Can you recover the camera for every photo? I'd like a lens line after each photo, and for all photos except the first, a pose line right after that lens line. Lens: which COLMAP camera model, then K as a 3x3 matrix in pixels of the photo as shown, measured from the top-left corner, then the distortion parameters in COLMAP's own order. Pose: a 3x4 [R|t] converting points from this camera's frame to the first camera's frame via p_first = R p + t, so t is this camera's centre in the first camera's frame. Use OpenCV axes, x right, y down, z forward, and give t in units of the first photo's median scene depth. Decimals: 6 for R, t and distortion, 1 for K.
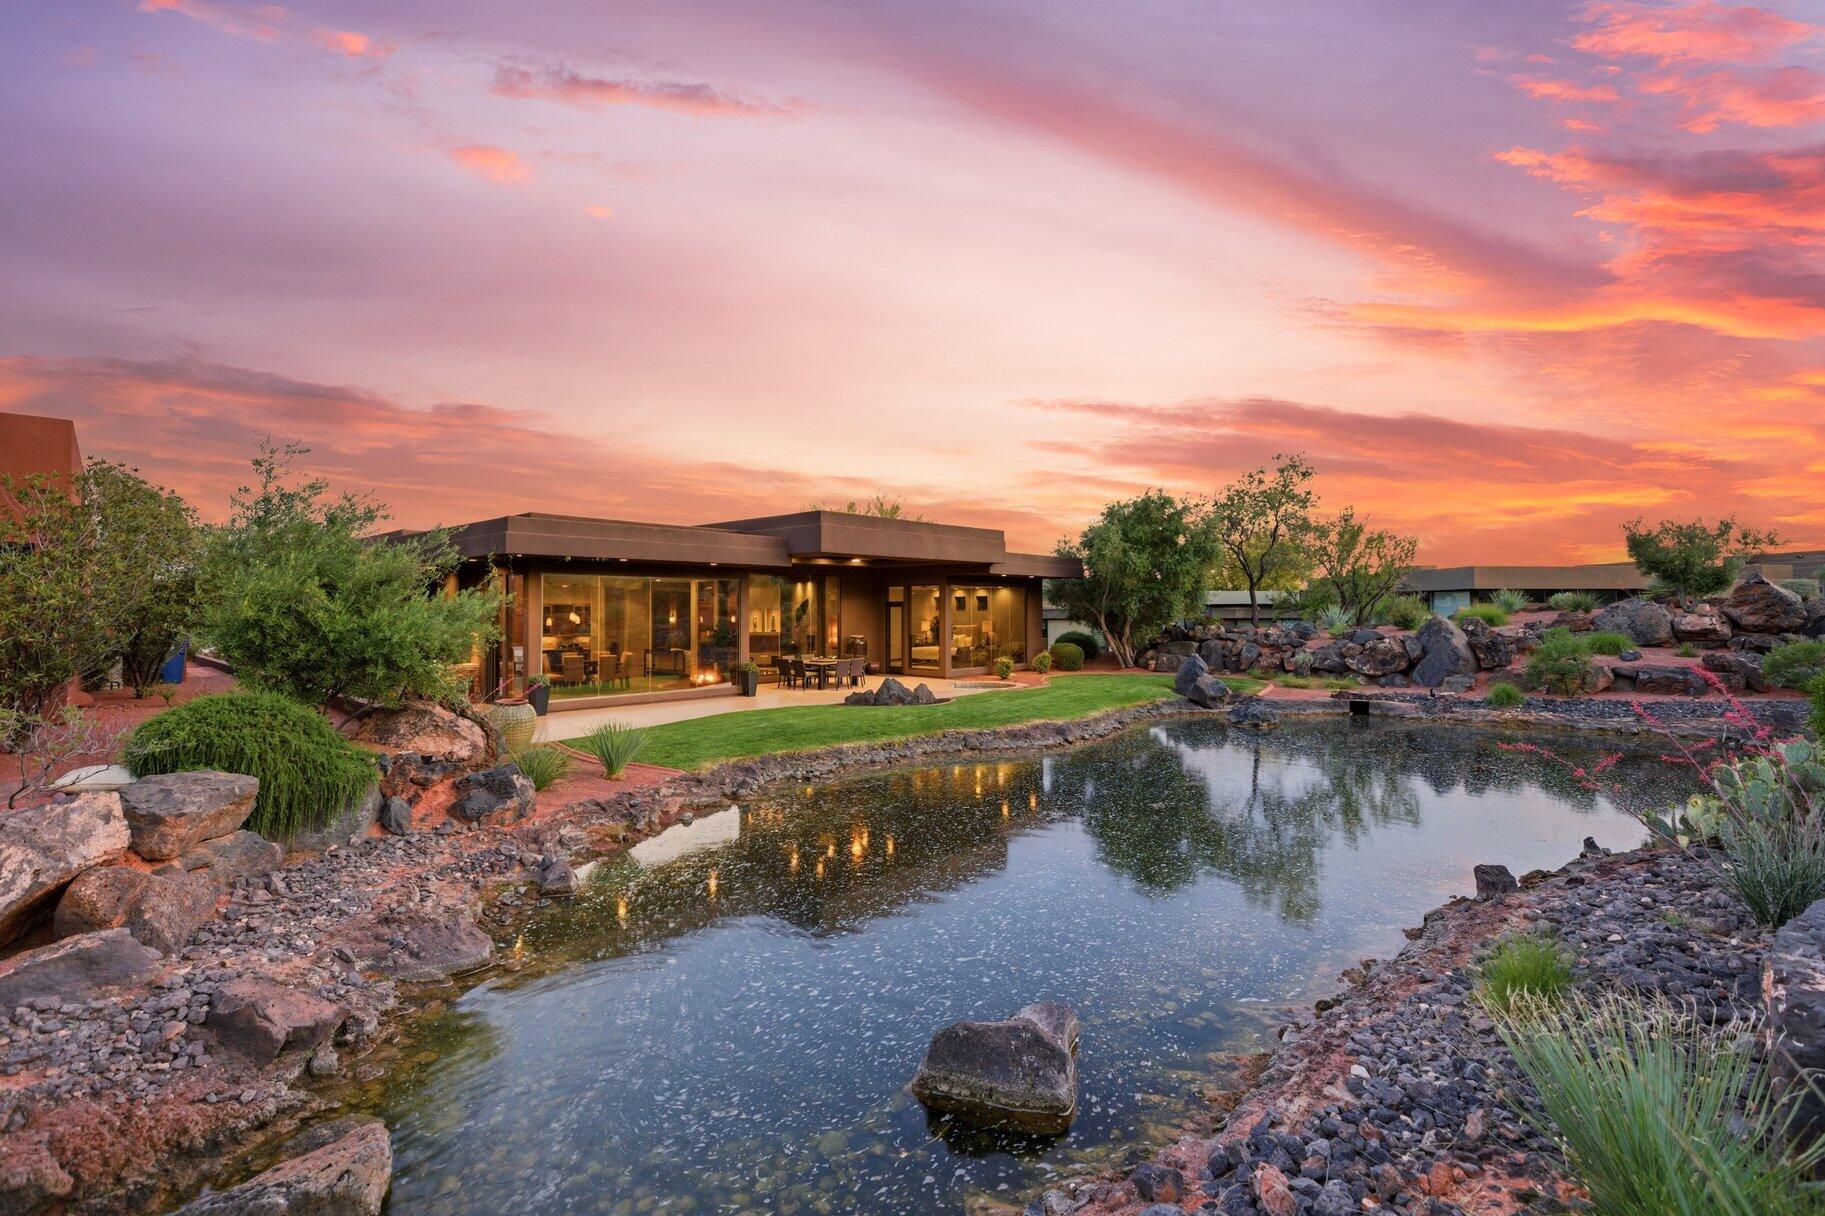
lens RADIAL K [[816.5, 0, 923.8], [0, 816.5, 604.7], [0, 0, 1]] dist [-0.001257, -0.000022]
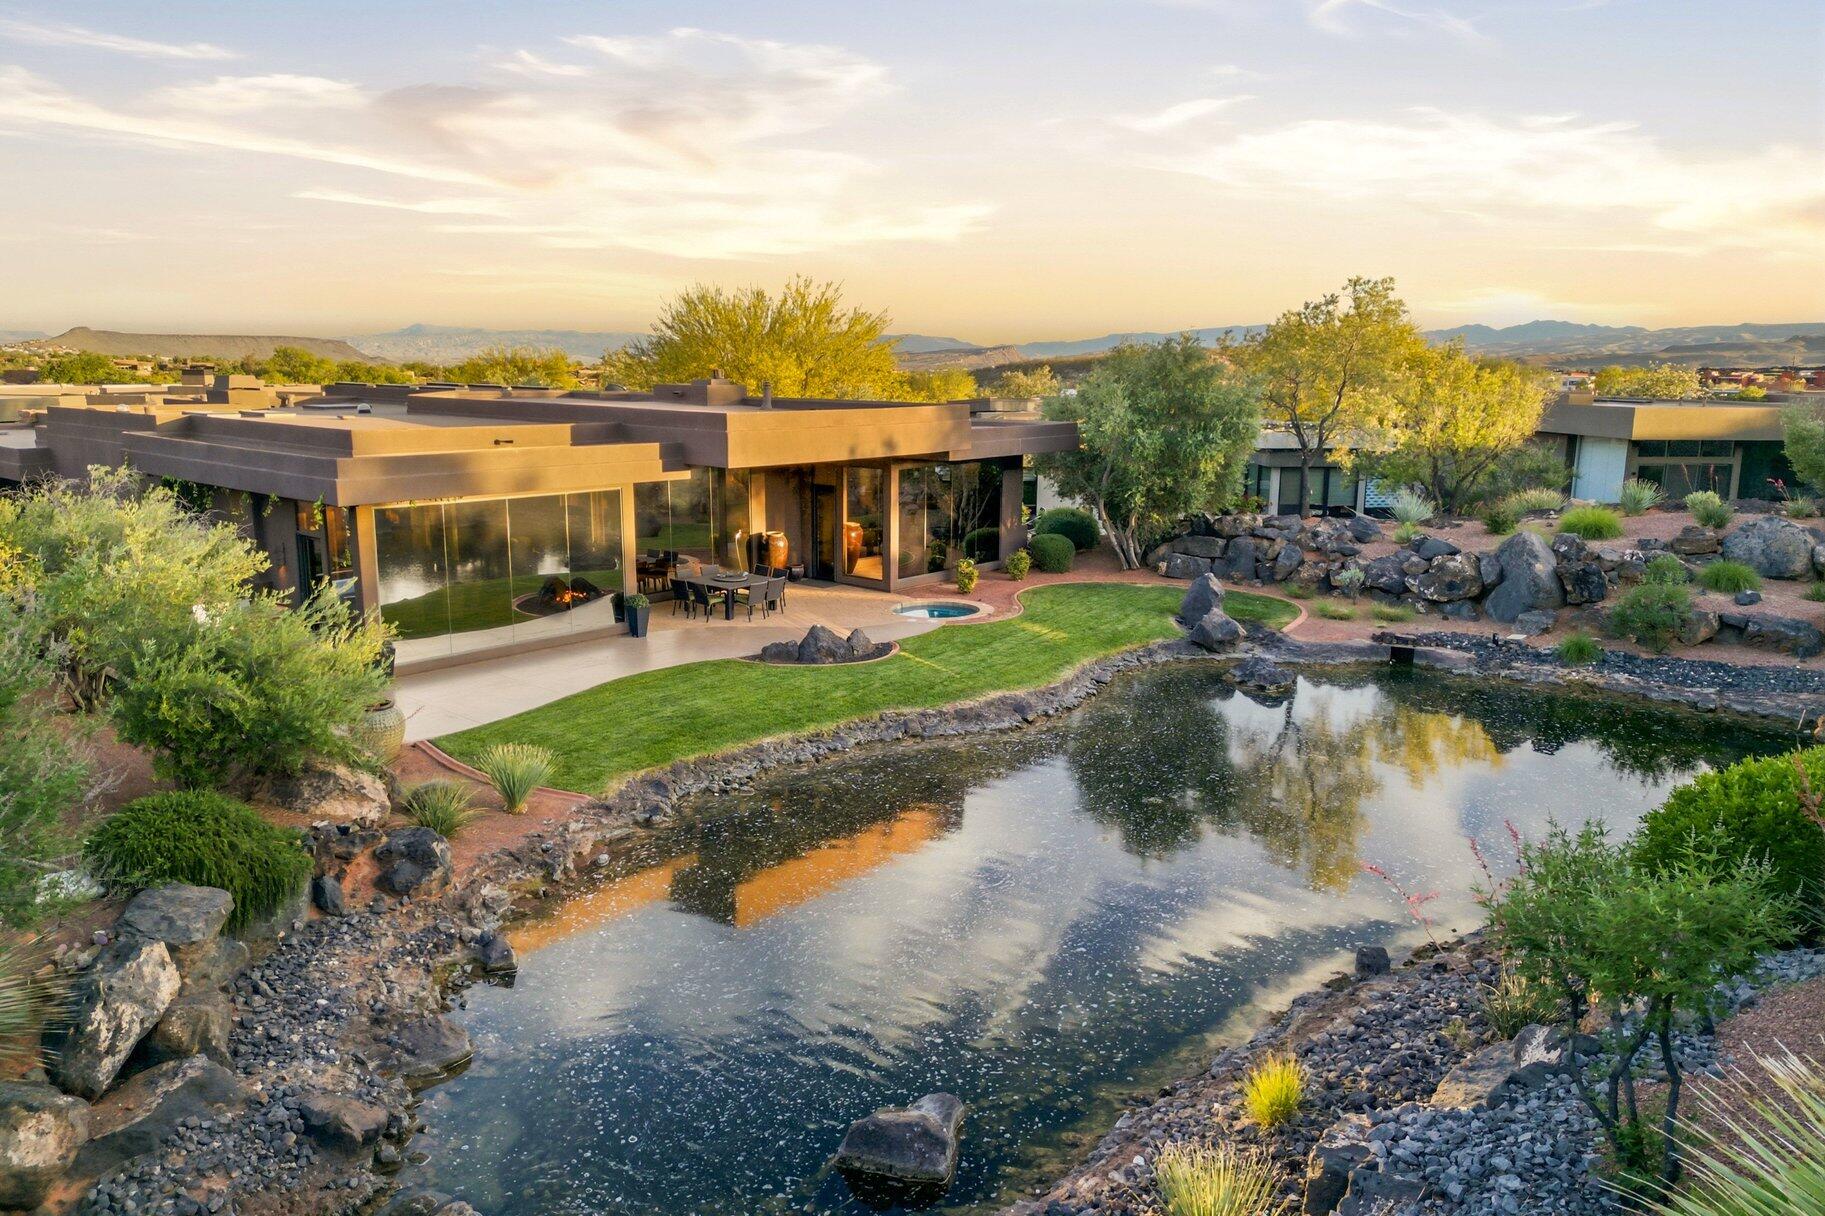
lens RADIAL K [[1273.0, 0, 908.7], [0, 1273.0, 607.3], [0, 0, 1]] dist [0.084622, -0.088592]
pose [[0.999488, 0.005875, 0.031442, 0.013244], [-0.012332, 0.977767, 0.209330, -0.275426], [-0.029513, -0.209610, 0.977339, -0.326145]]
